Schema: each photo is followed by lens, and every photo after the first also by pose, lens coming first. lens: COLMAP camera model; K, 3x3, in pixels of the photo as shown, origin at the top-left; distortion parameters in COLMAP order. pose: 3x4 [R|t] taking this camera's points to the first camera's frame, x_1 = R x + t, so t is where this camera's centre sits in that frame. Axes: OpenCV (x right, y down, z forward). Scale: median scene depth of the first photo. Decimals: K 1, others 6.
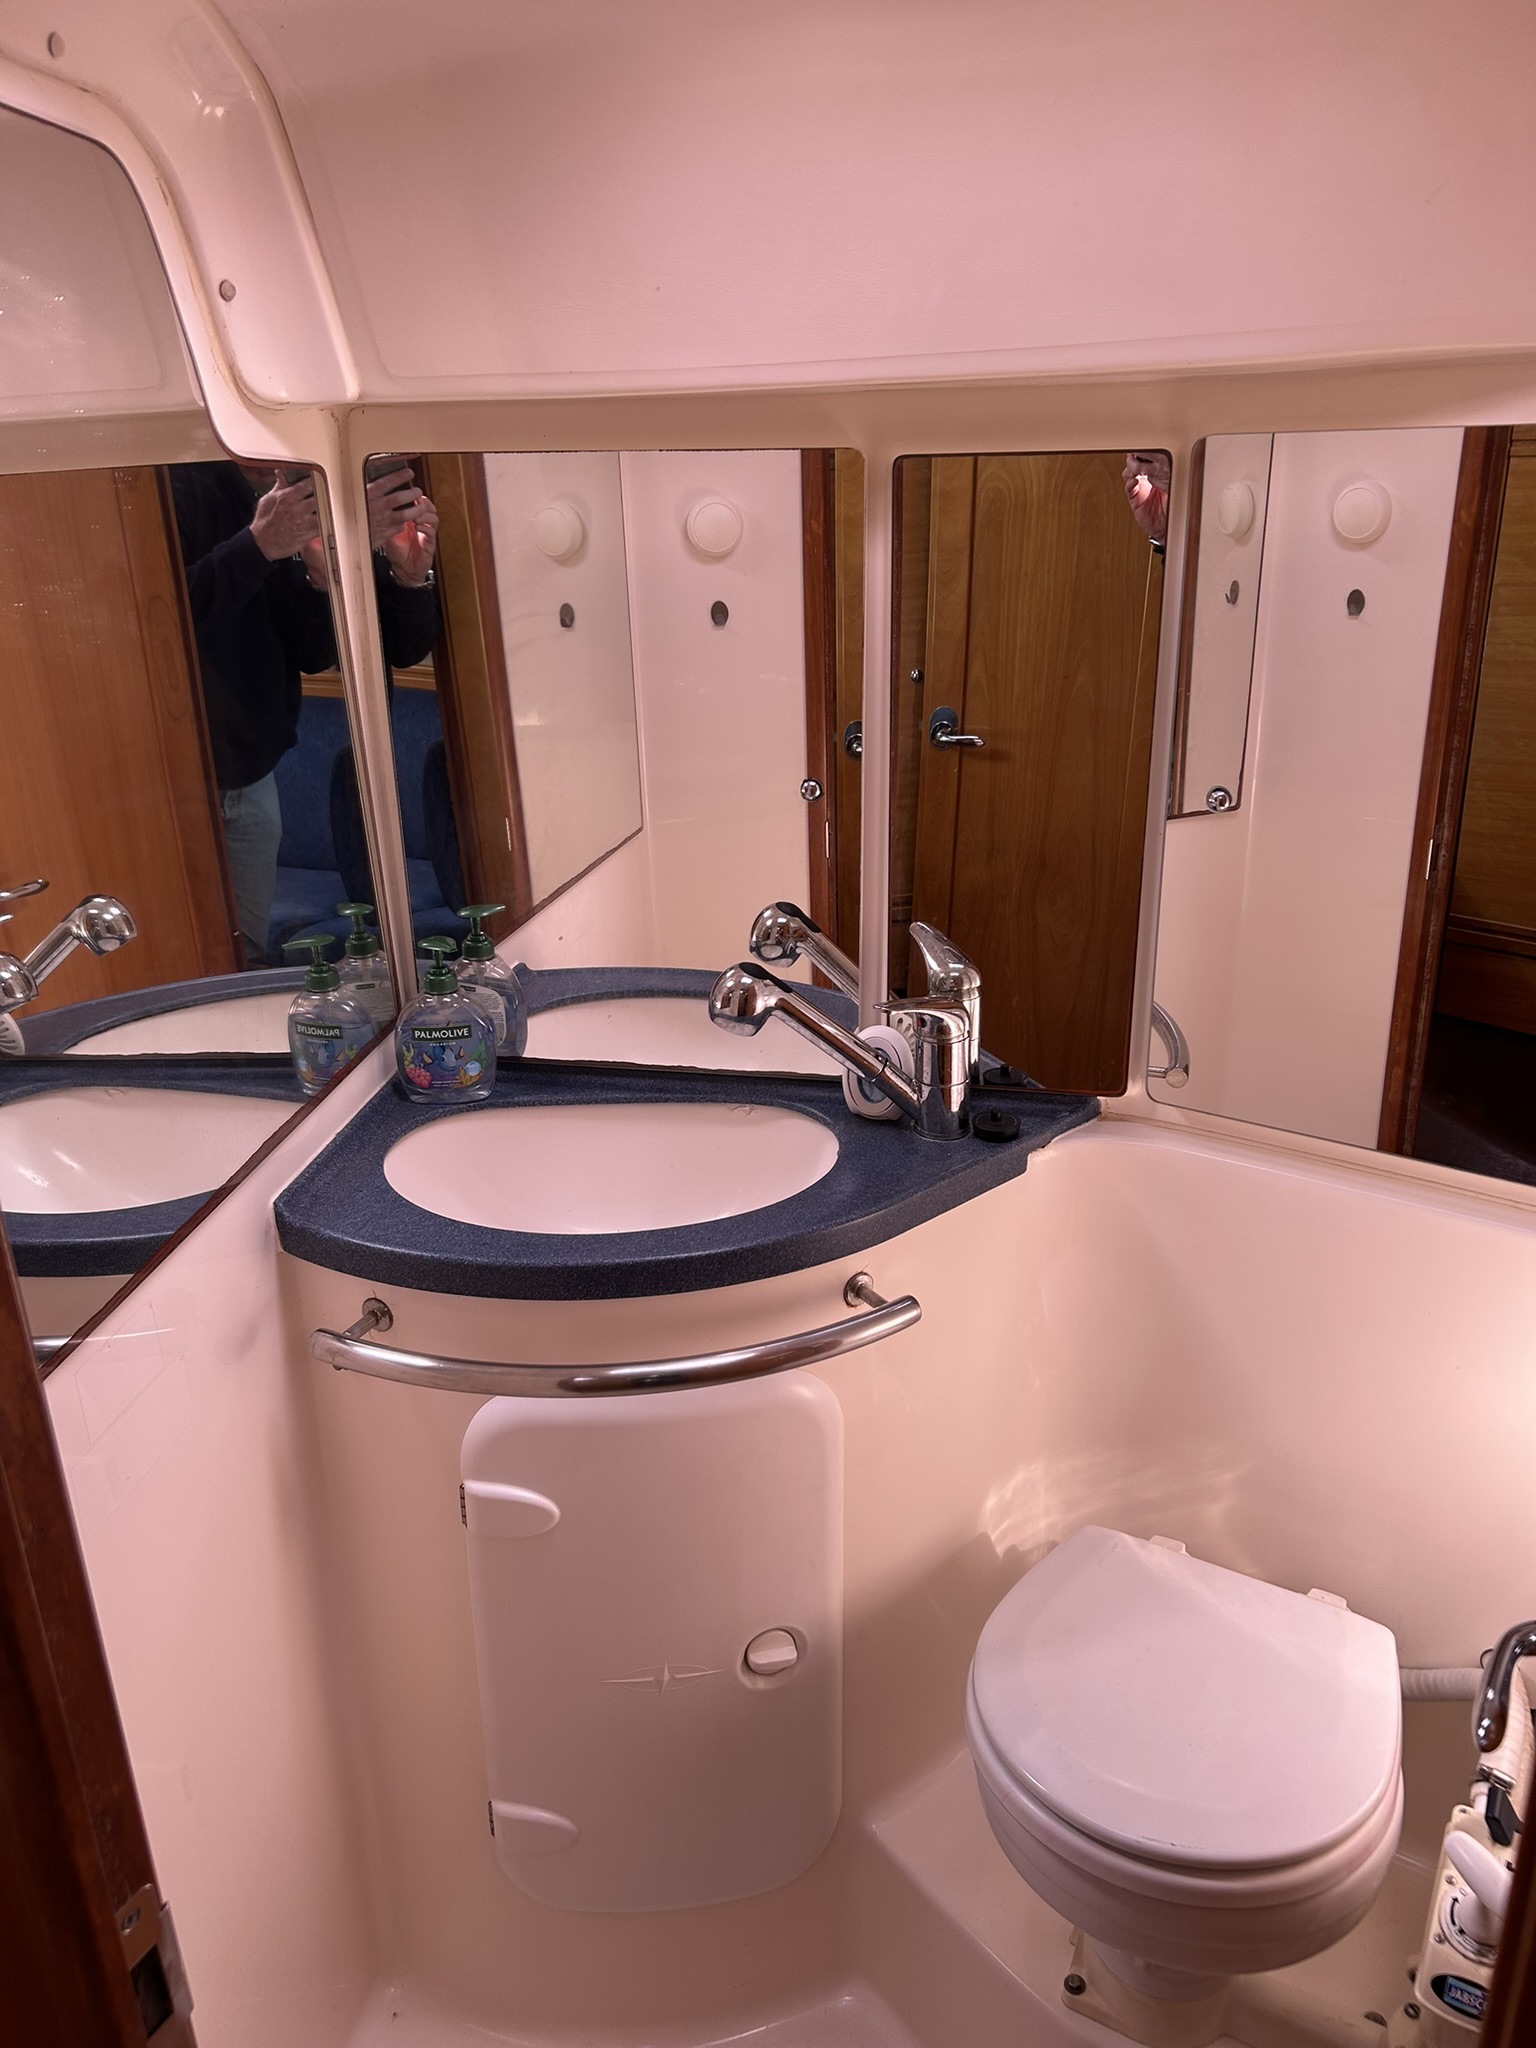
lens RADIAL K [[1544.8, 0, 765.7], [0, 1544.8, 1031.2], [0, 0, 1]] dist [0.057061, -0.065928]
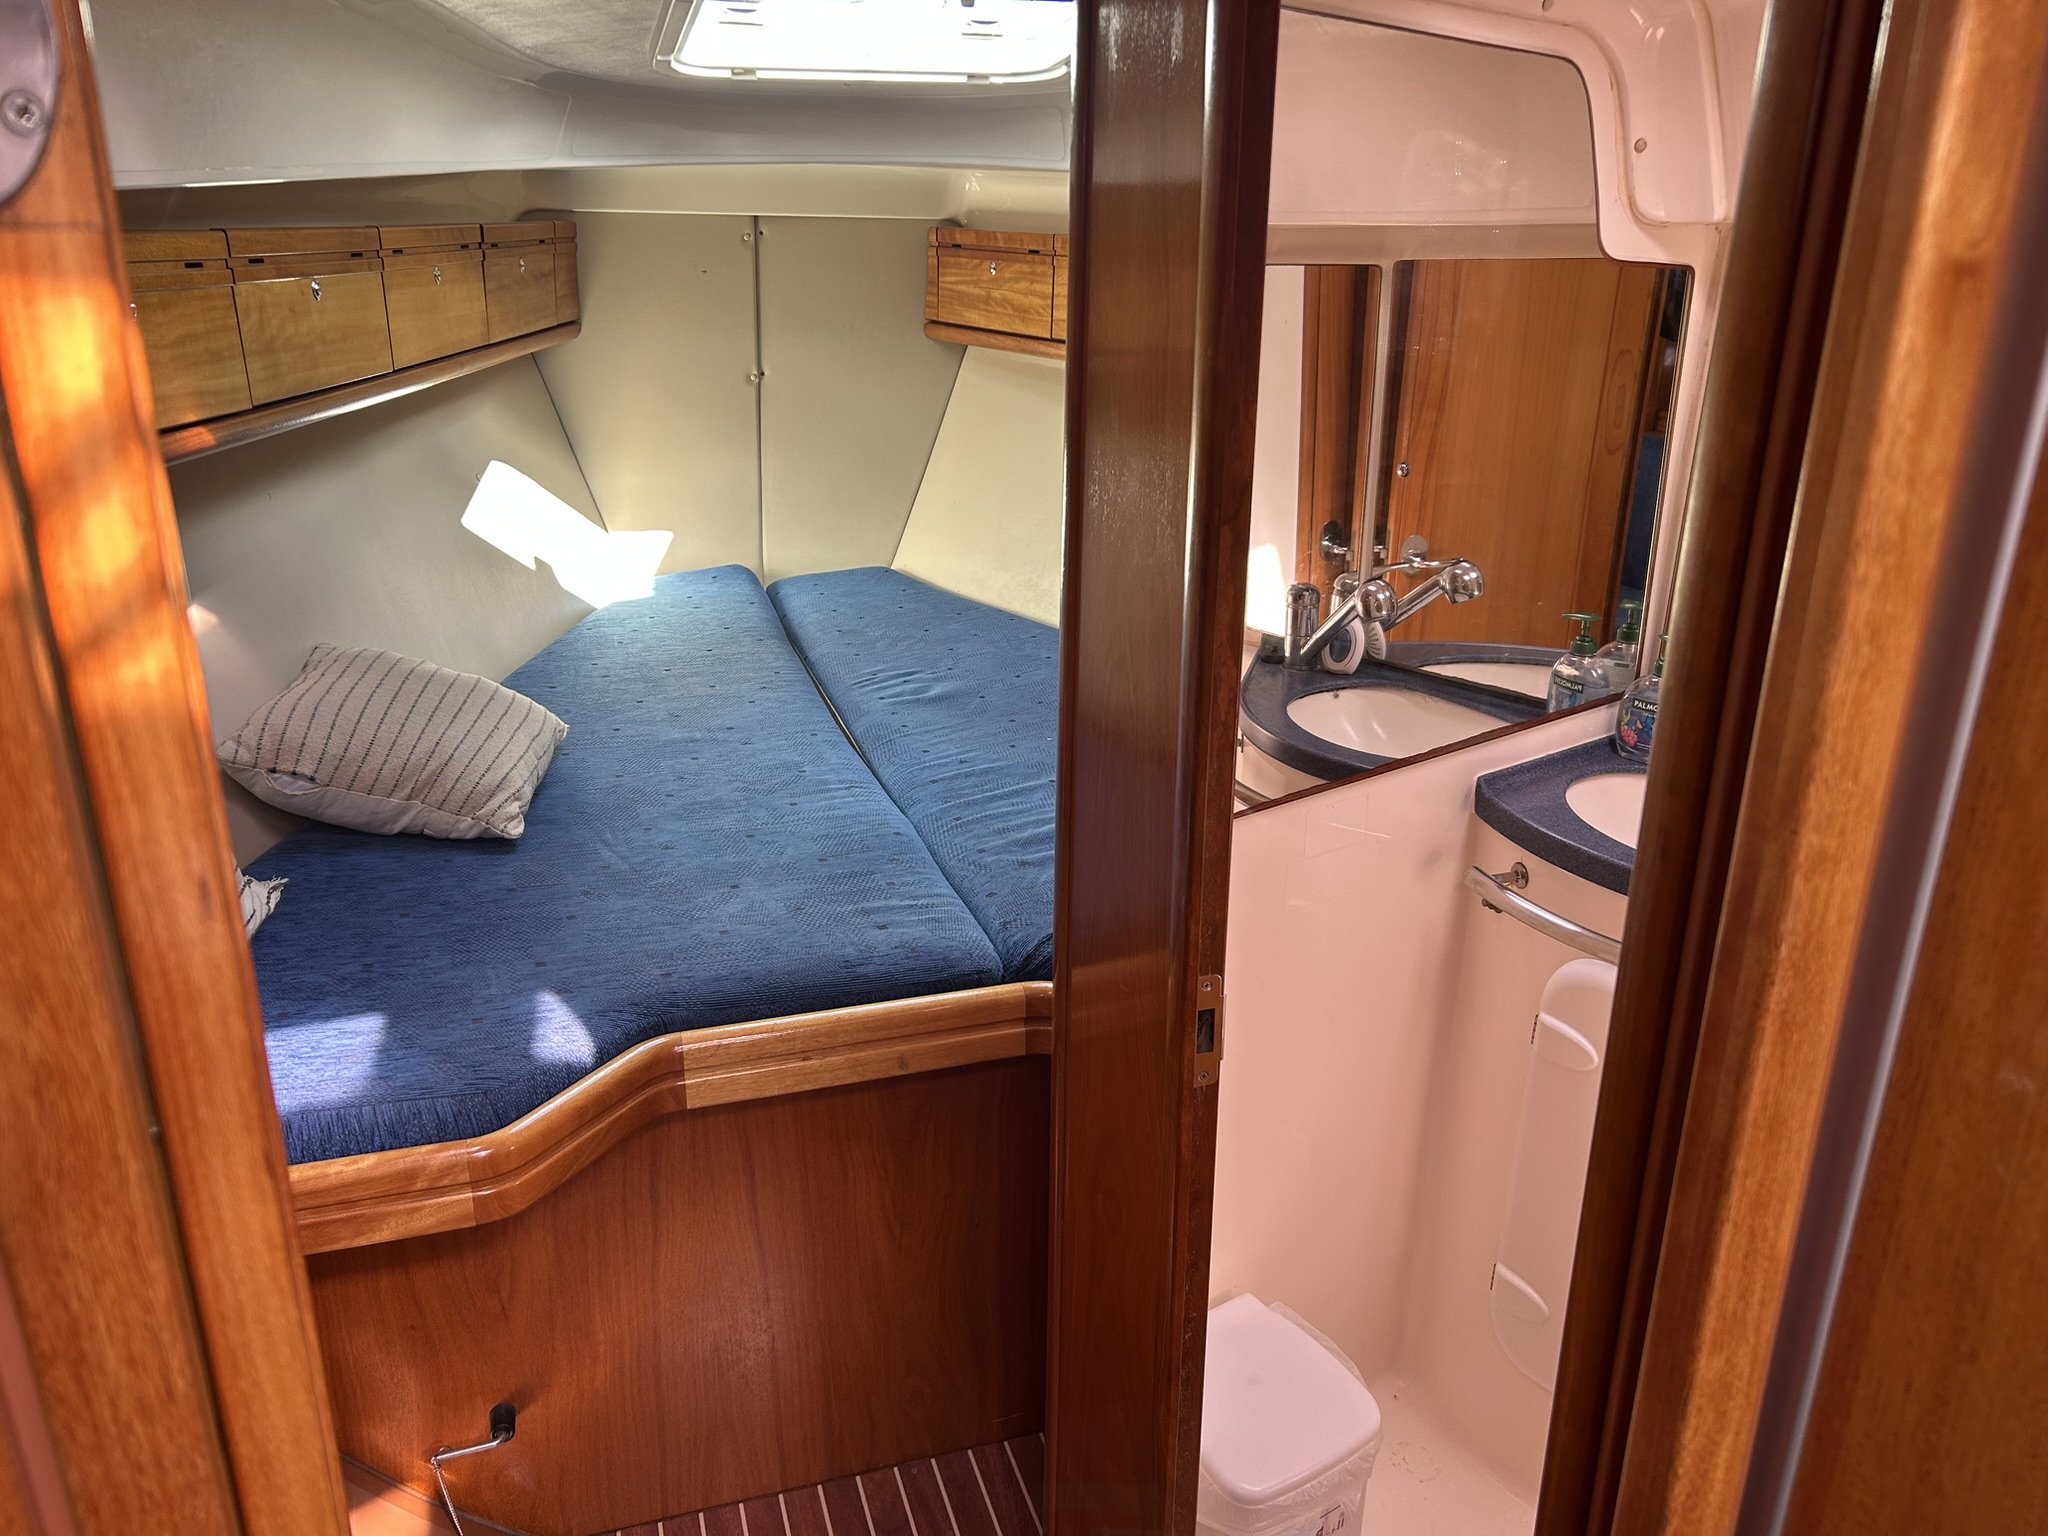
lens RADIAL K [[1544.8, 0, 1024.1], [0, 1544.8, 759.1], [0, 0, 1]] dist [0.057061, -0.065928]
pose [[0.703952, 0.275026, -0.654837, 0.276053], [-0.282923, 0.954262, 0.096639, 0.065074], [0.651464, 0.117240, 0.749566, -0.293785]]
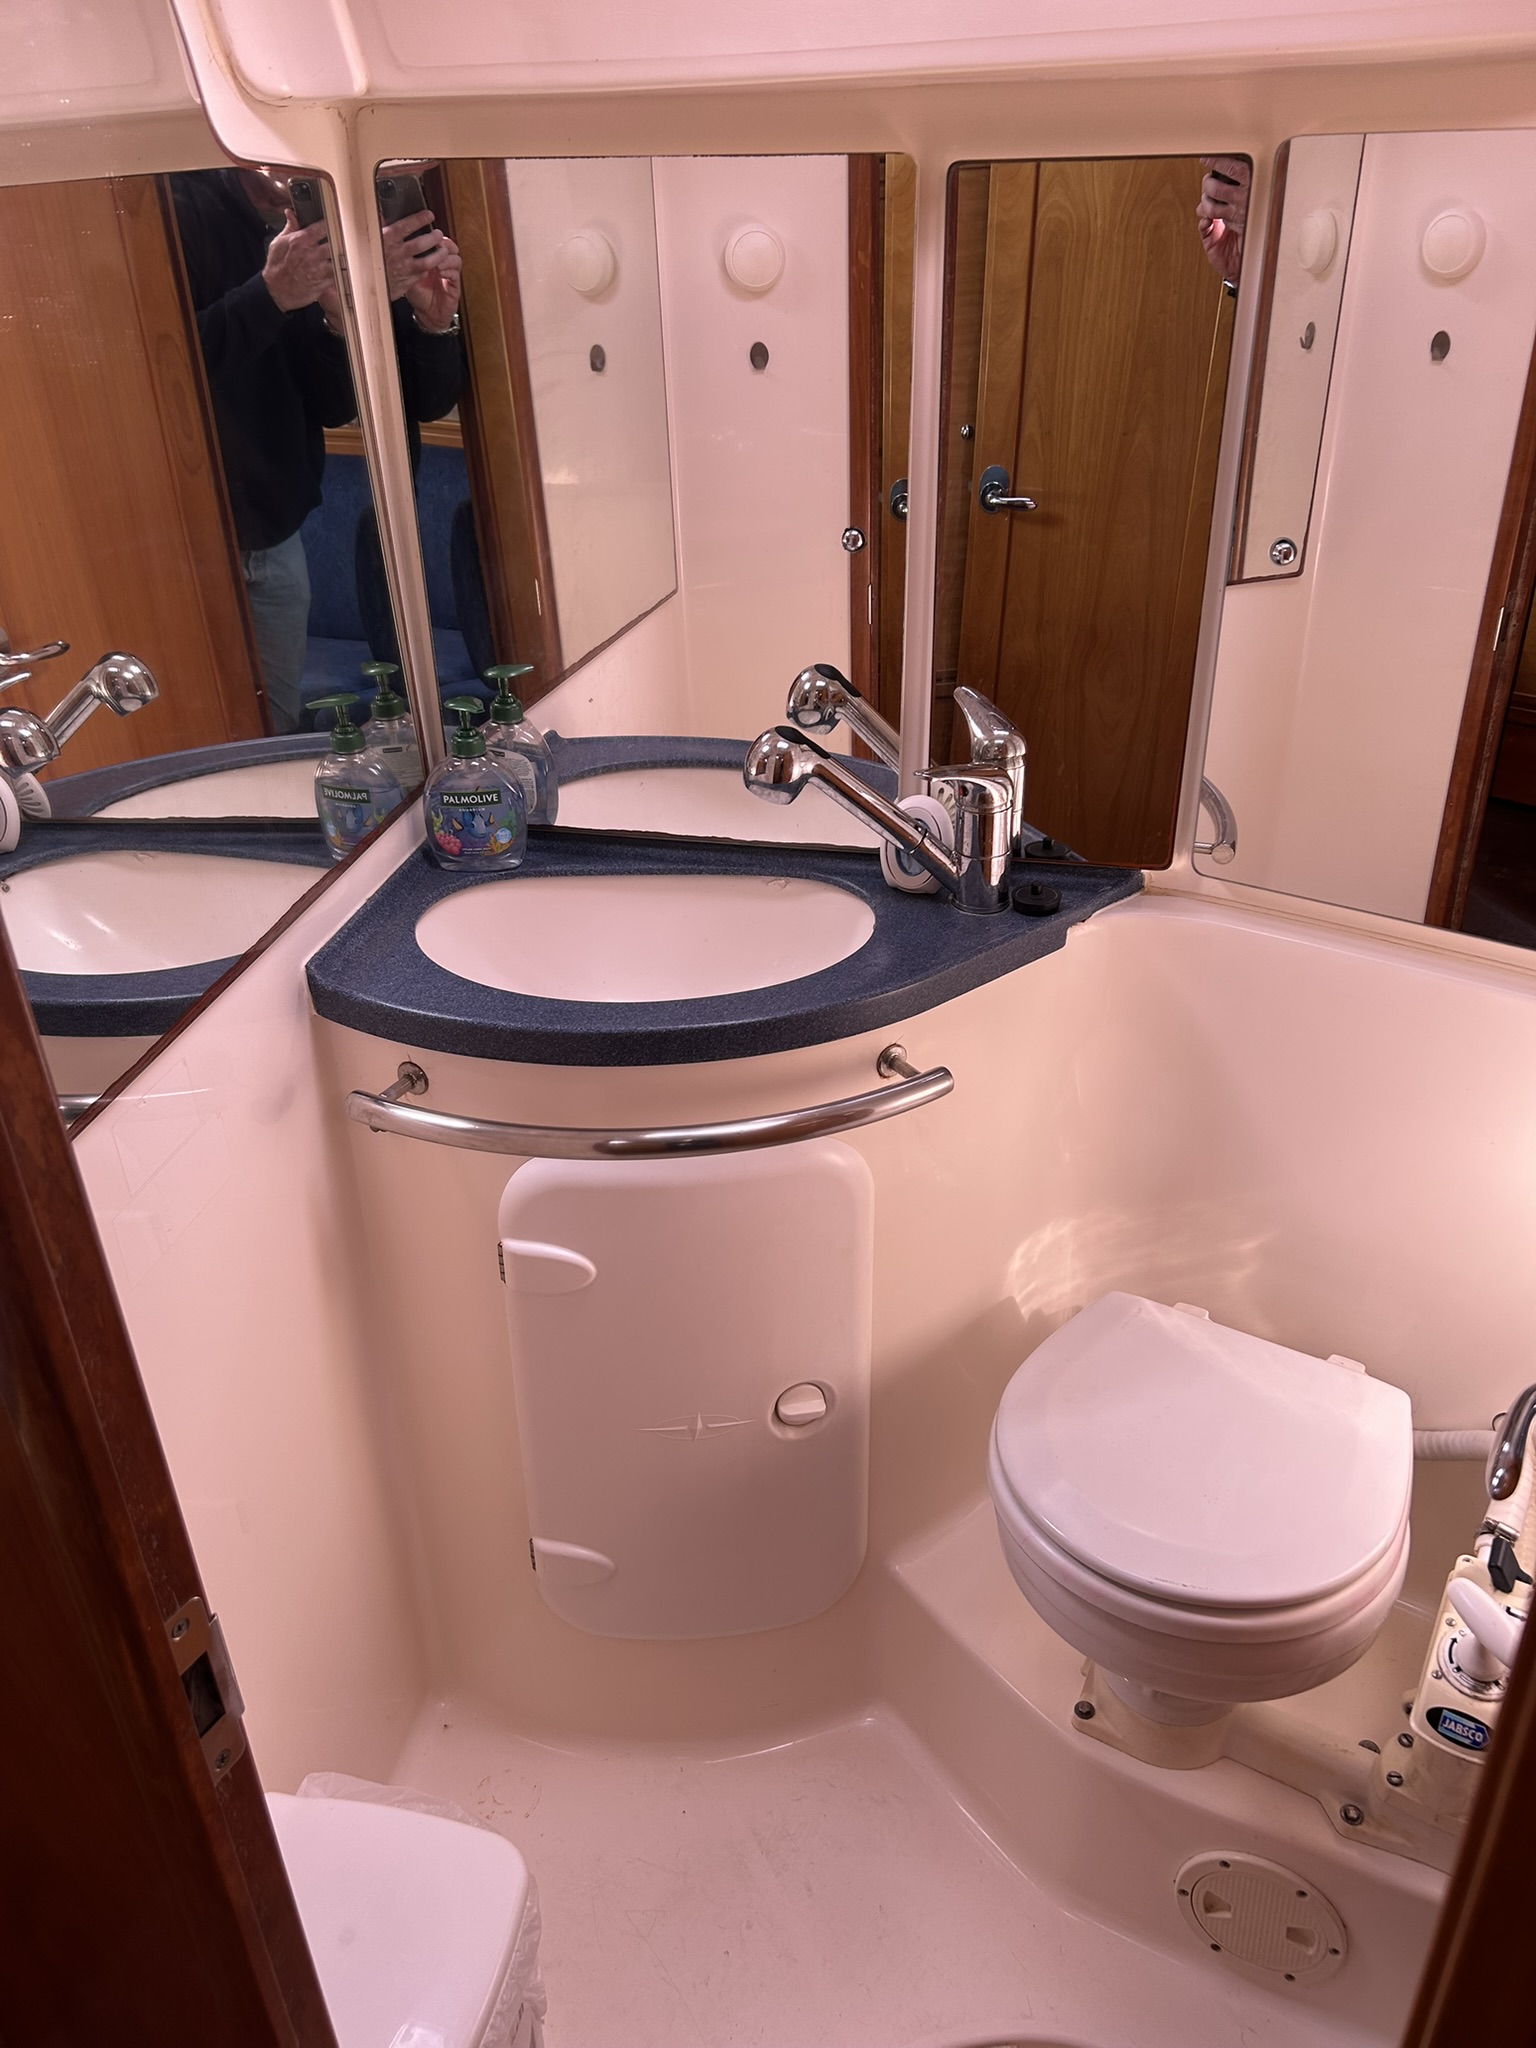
lens RADIAL K [[1544.8, 0, 779.1], [0, 1544.8, 1034.0], [0, 0, 1]] dist [0.057061, -0.065928]
pose [[0.999826, 0.010965, -0.015083, 0.001688], [-0.008781, 0.990407, 0.137899, 0.012041], [0.016451, -0.137743, 0.990331, 0.012871]]
